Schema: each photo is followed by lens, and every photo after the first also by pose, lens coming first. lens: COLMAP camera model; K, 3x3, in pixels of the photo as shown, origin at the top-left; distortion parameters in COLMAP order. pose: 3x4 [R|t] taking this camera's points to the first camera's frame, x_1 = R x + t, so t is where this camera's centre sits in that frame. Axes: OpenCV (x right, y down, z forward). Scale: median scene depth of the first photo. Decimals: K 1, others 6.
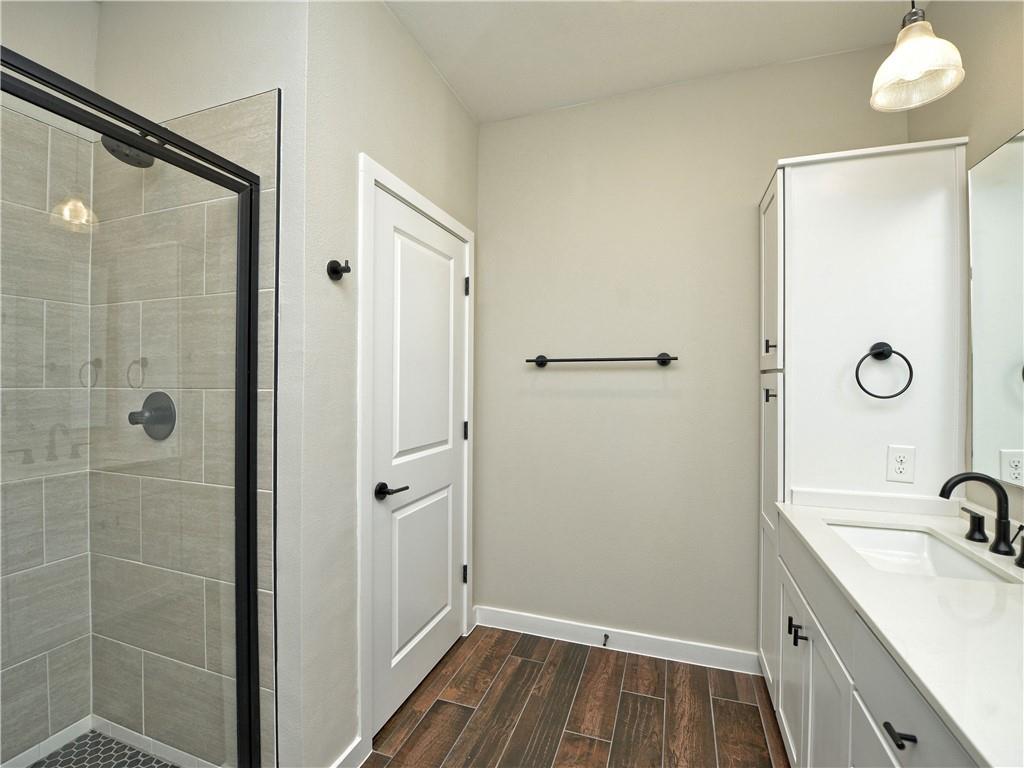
lens RADIAL K [[455.4, 0, 515.0], [0, 455.4, 380.1], [0, 0, 1]] dist [-0.014603, -0.002445]
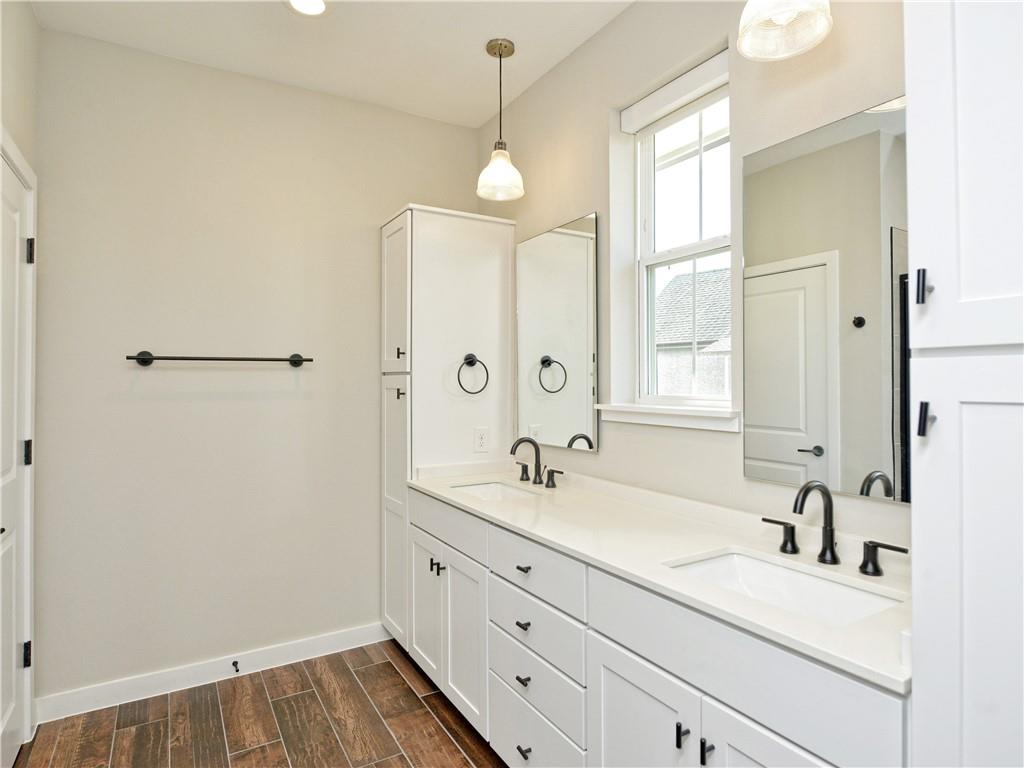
lens RADIAL K [[577.0, 0, 509.8], [0, 577.0, 381.8], [0, 0, 1]] dist [-0.008033, -0.000118]
pose [[0.644846, -0.002395, 0.764309, -0.401748], [0.002718, 0.999996, 0.000840, 0.001347], [-0.764308, 0.001536, 0.644850, -0.205613]]
